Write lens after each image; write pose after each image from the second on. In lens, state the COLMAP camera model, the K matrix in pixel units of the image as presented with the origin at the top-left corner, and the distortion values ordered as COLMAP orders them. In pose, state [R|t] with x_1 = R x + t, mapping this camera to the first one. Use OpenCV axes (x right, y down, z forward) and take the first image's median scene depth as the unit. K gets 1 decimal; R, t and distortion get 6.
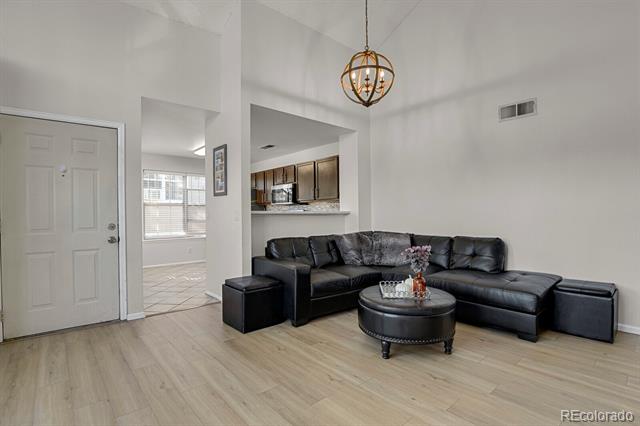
lens RADIAL K [[326.3, 0, 319.7], [0, 326.3, 215.7], [0, 0, 1]] dist [-0.003409, -0.000626]
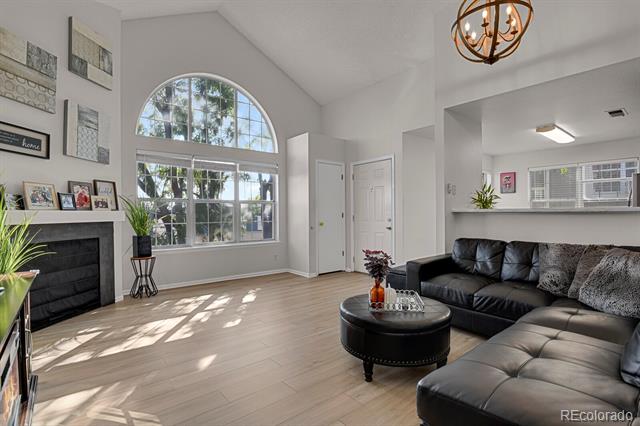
lens RADIAL K [[326.3, 0, 319.7], [0, 326.3, 215.7], [0, 0, 1]] dist [-0.003409, -0.000626]
pose [[-0.040674, 0.018040, -0.999010, 0.917719], [0.006722, 0.999819, 0.017781, -0.017849], [0.999150, -0.005992, -0.040788, 0.665661]]
